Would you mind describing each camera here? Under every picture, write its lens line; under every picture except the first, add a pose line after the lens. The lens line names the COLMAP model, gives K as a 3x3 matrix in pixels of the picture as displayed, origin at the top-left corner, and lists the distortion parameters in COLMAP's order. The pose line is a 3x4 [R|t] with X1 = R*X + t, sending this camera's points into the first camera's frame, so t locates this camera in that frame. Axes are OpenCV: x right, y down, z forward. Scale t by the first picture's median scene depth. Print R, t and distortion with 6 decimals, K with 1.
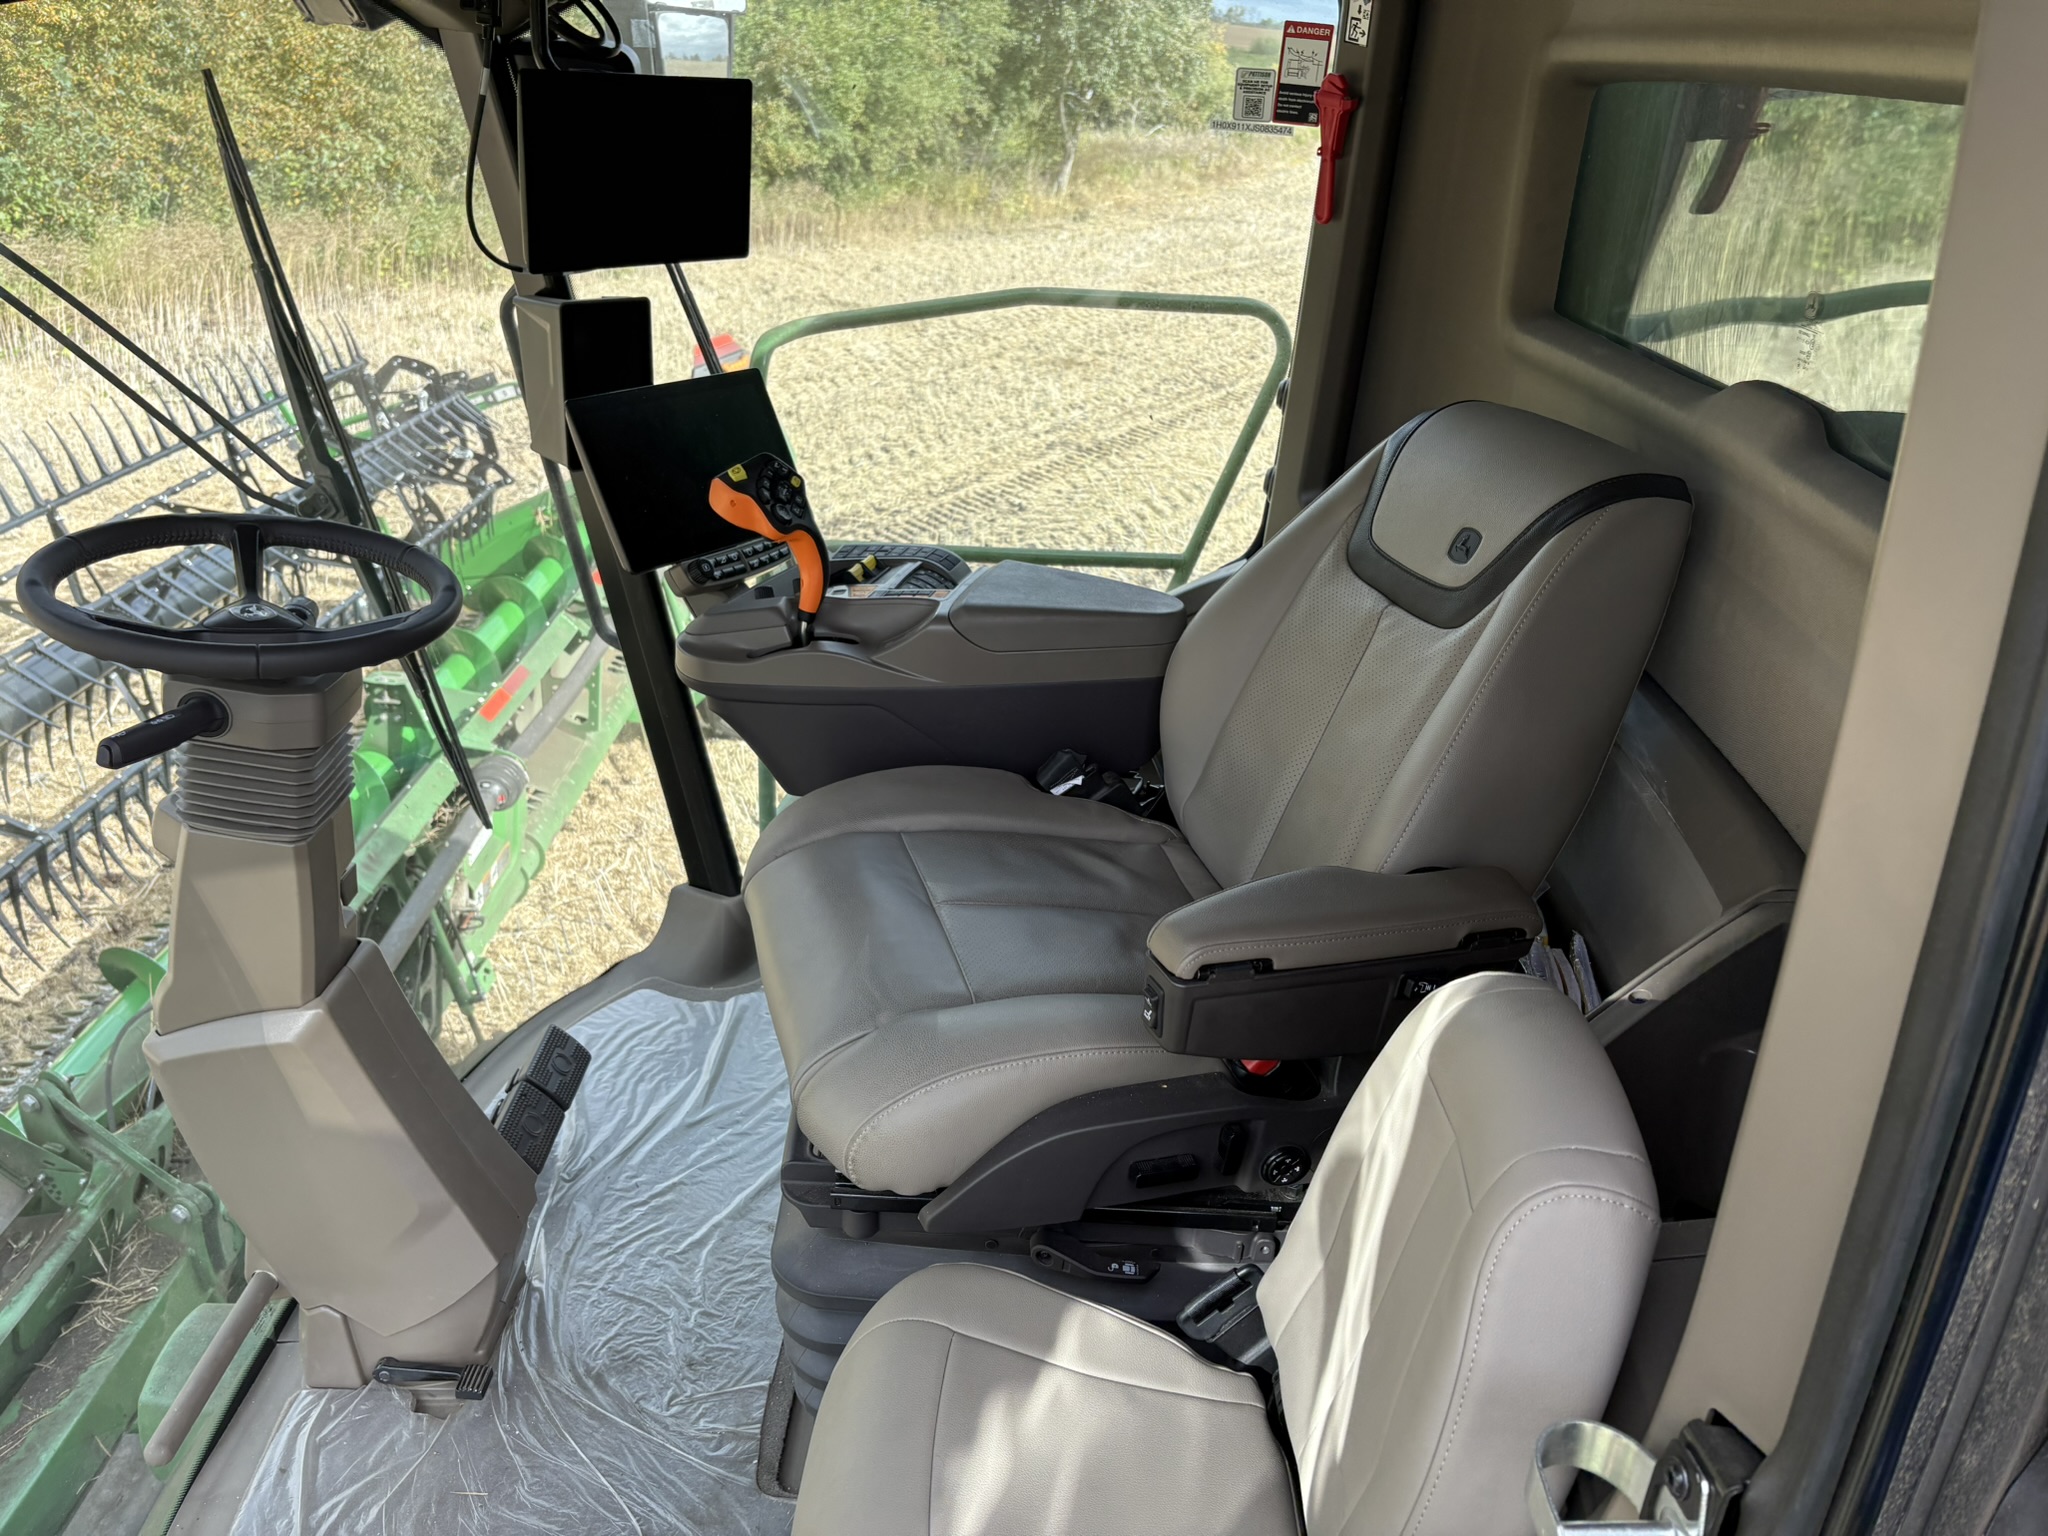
lens RADIAL K [[1548.6, 0, 1034.5], [0, 1548.6, 779.9], [0, 0, 1]] dist [0.058132, -0.068766]
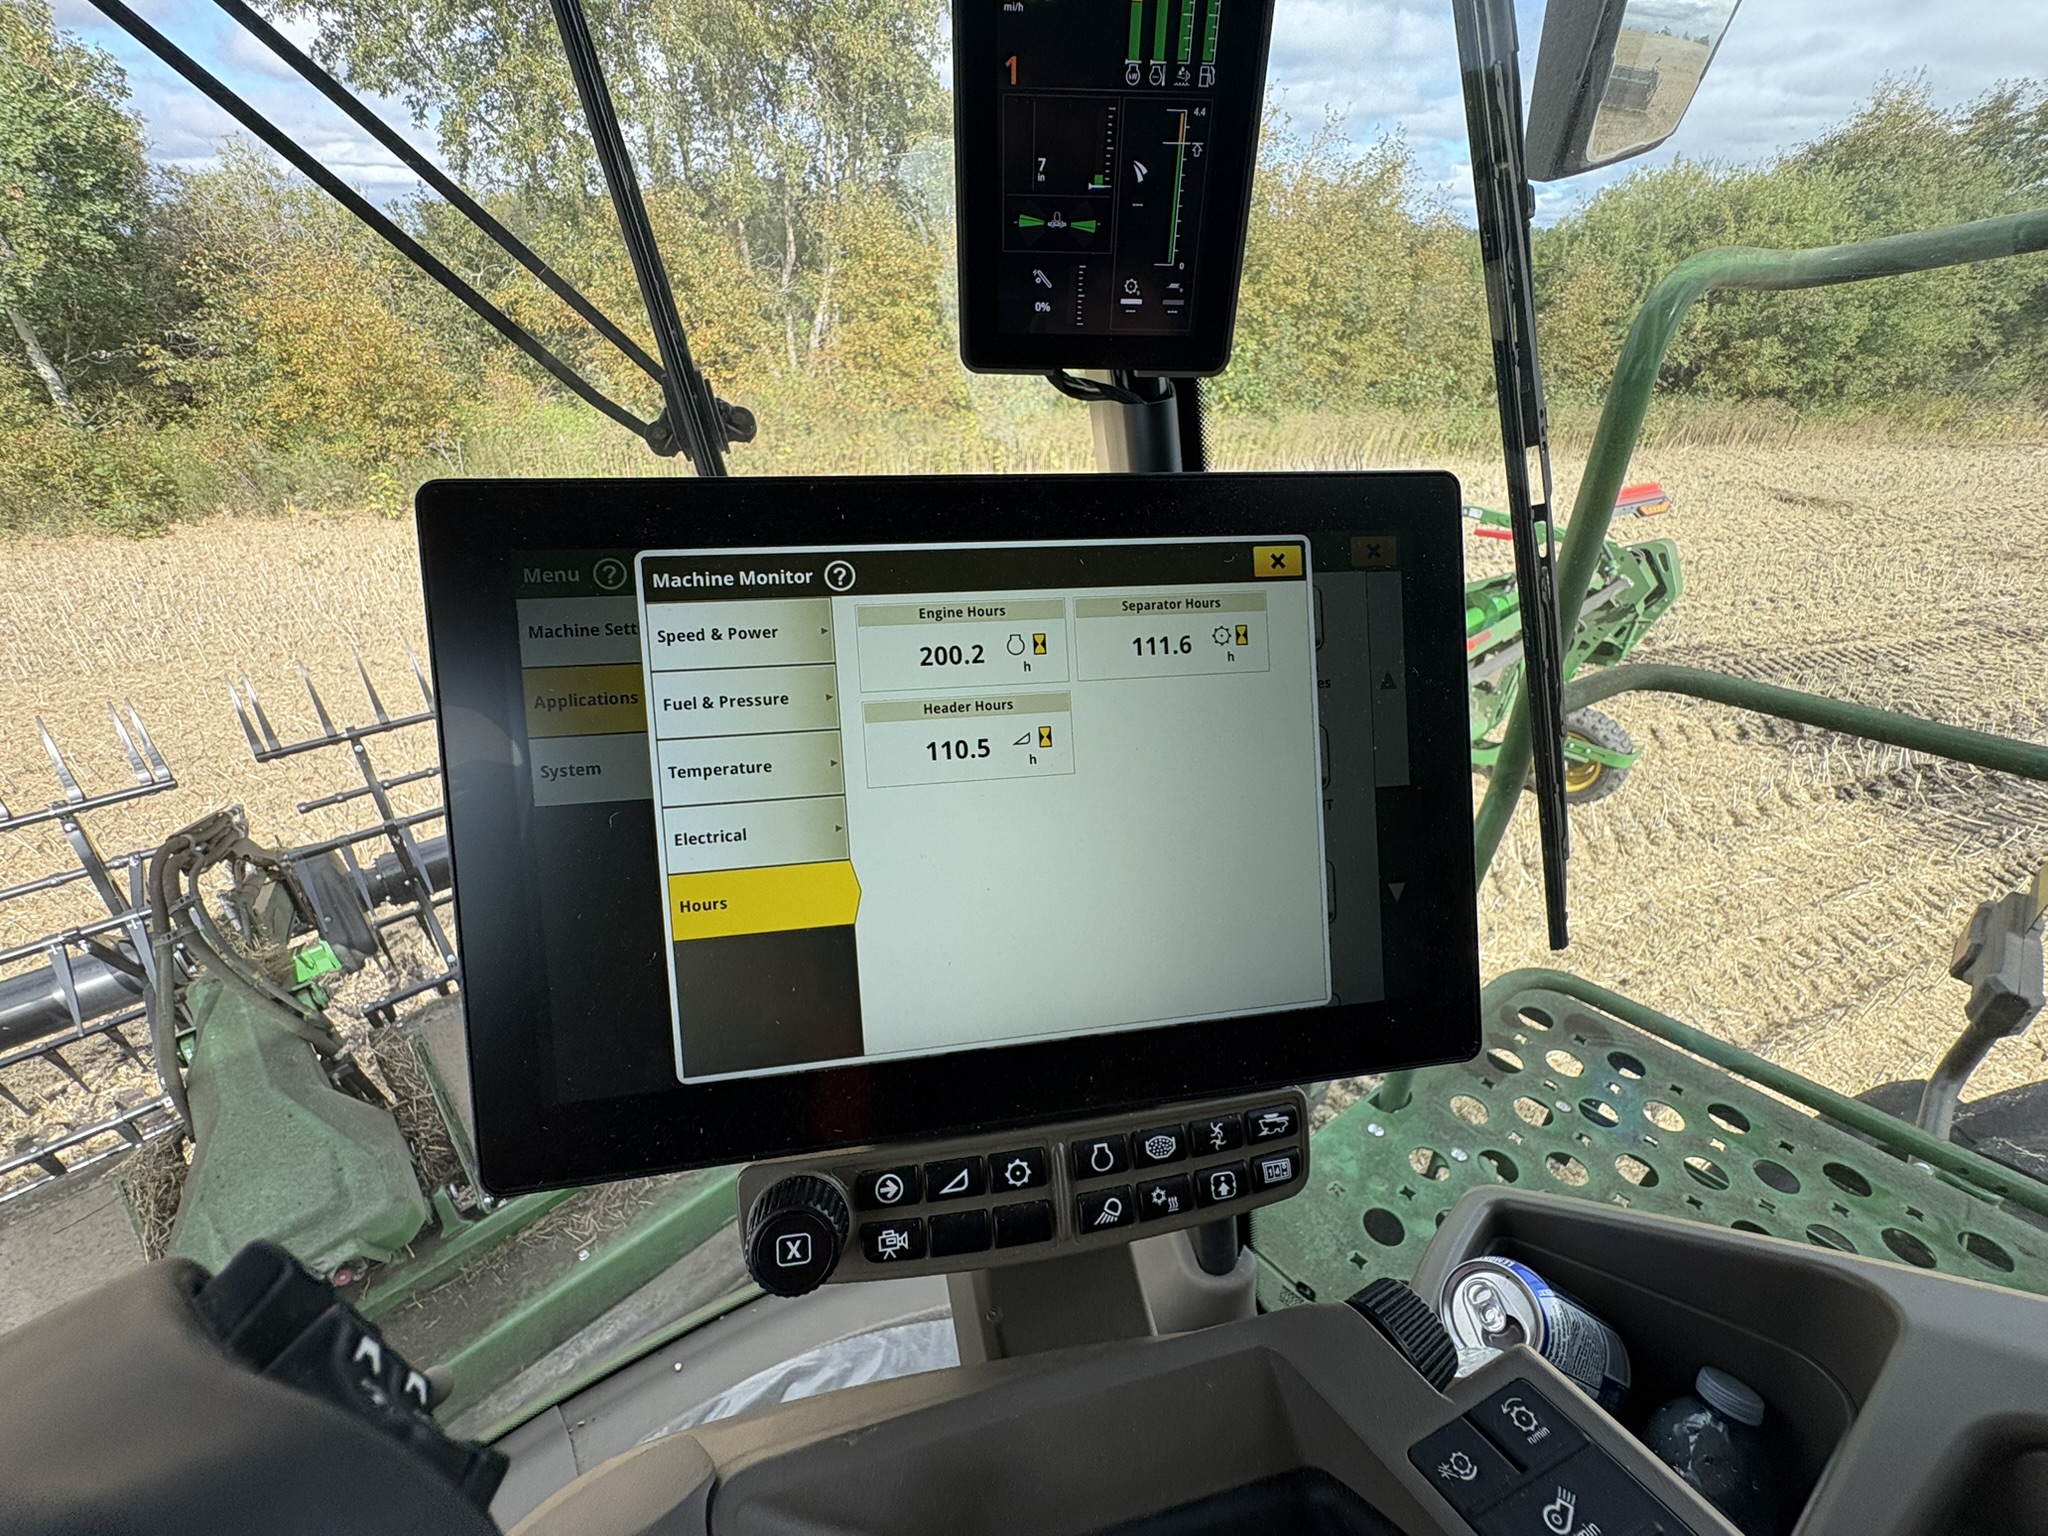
lens RADIAL K [[812.2, 0, 1027.7], [0, 812.2, 762.1], [0, 0, 1]] dist [0.006864, -0.003059]
pose [[0.672313, 0.306000, -0.674062, -0.015222], [-0.280831, 0.947928, 0.150223, -0.018037], [0.684930, 0.088301, 0.723238, 0.117773]]
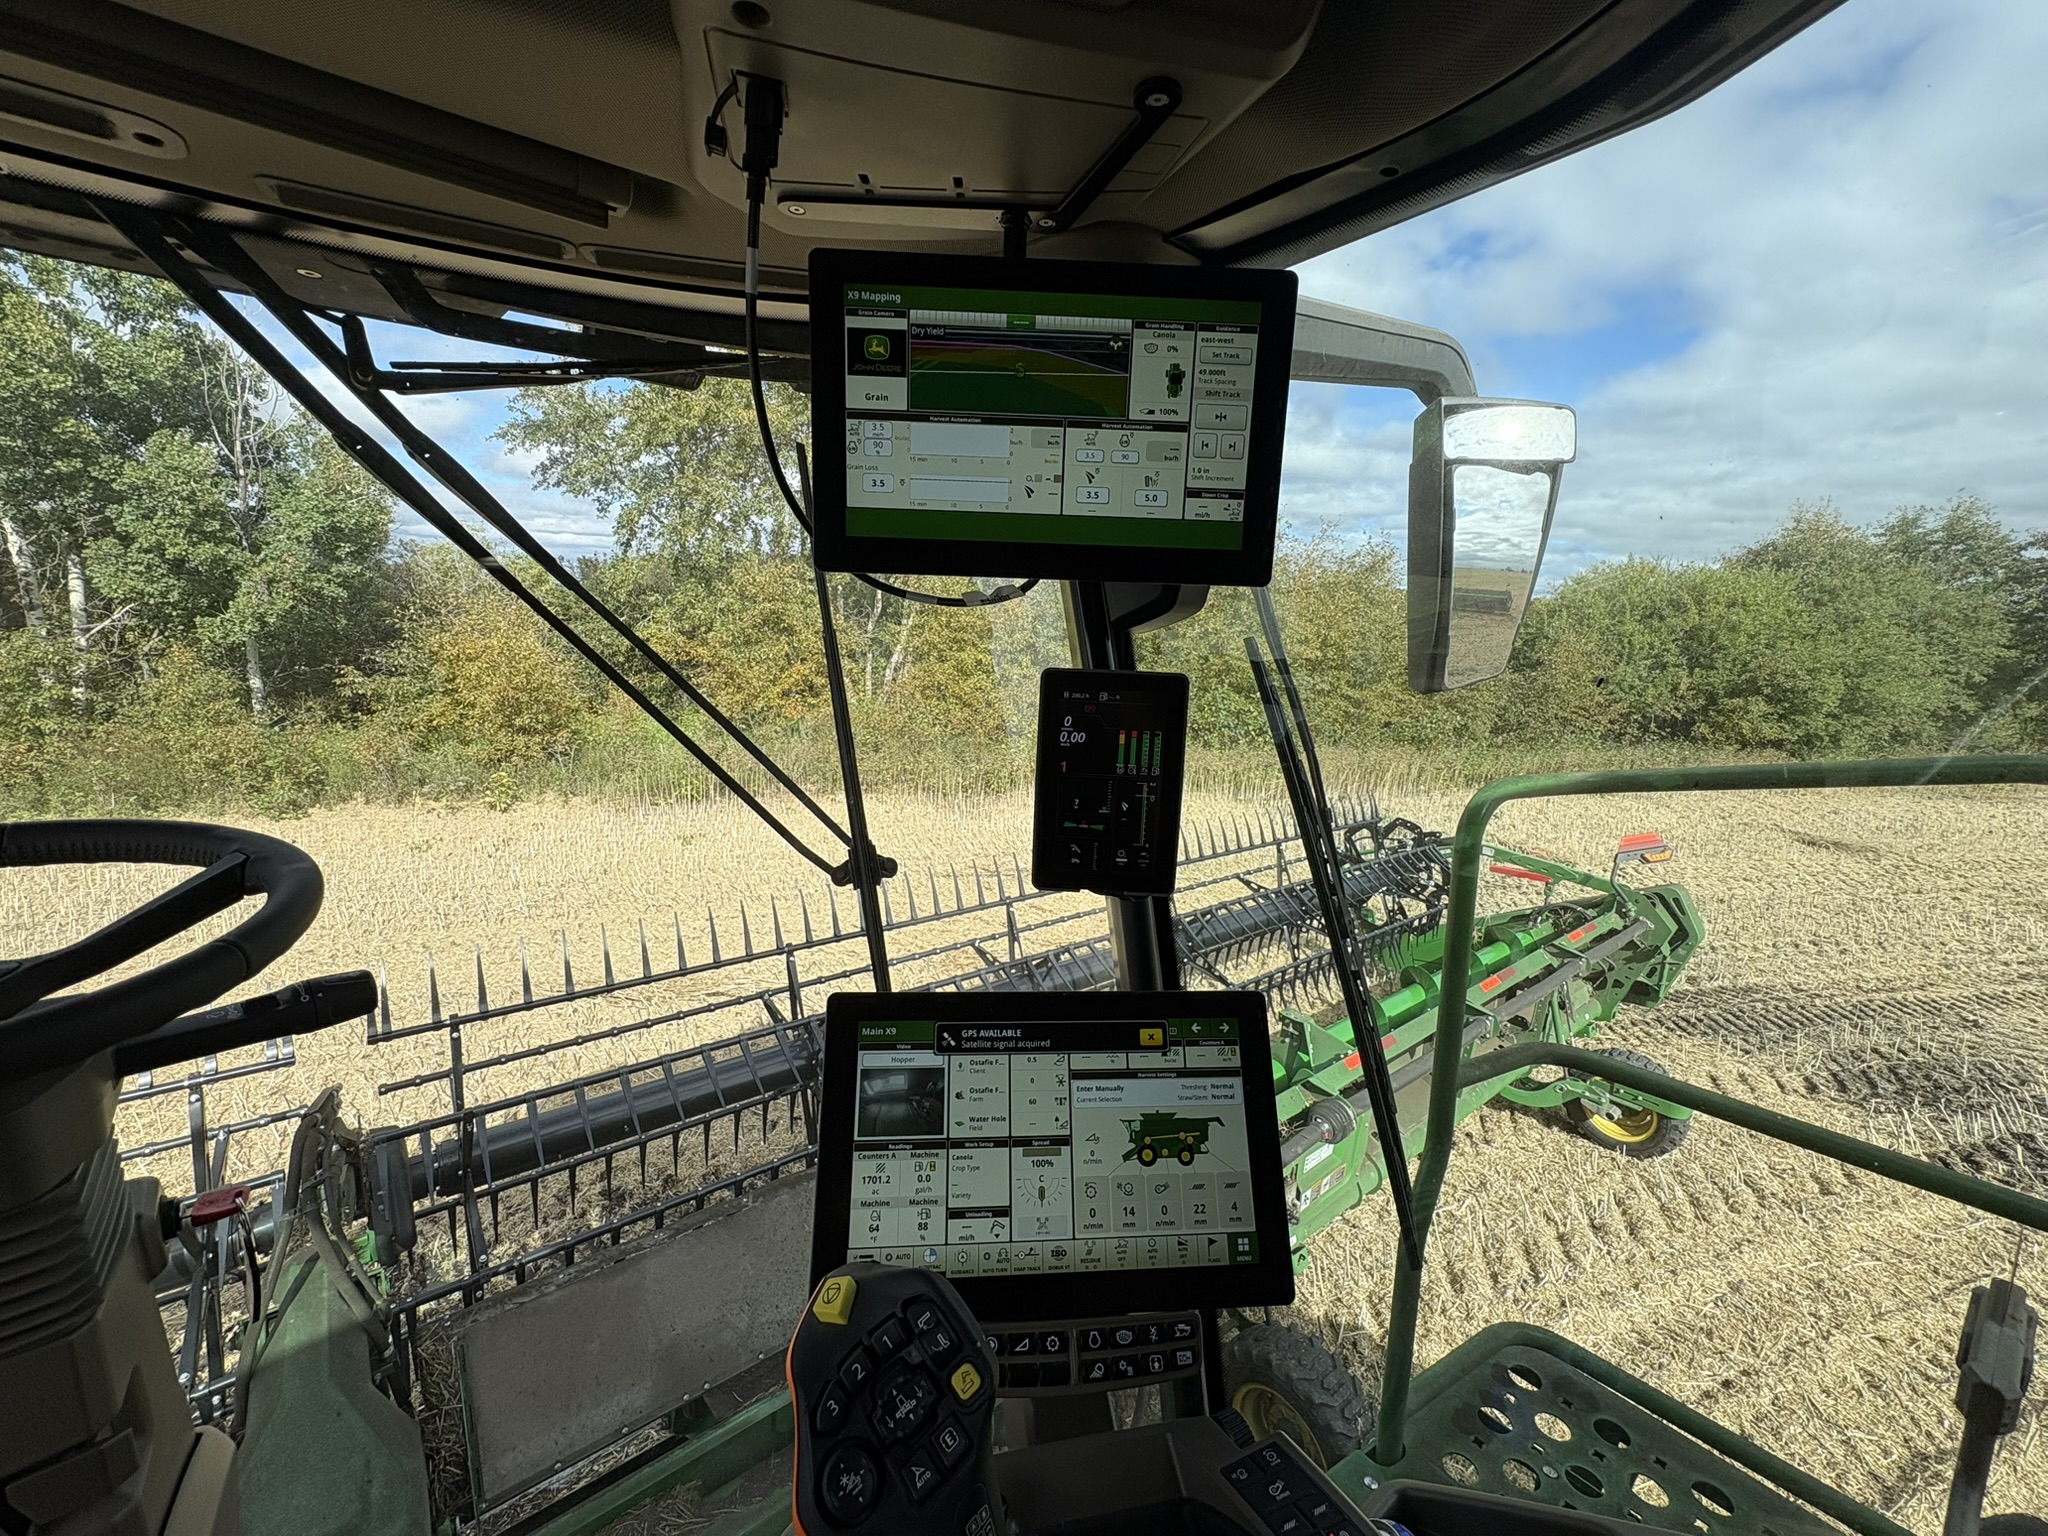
lens RADIAL K [[811.2, 0, 1025.1], [0, 811.2, 765.6], [0, 0, 1]] dist [0.001158, -0.000276]
pose [[0.627700, 0.071088, -0.775202, 0.001114], [-0.323249, 0.929711, -0.176486, -0.024089], [0.708168, 0.361363, 0.606559, 0.098822]]
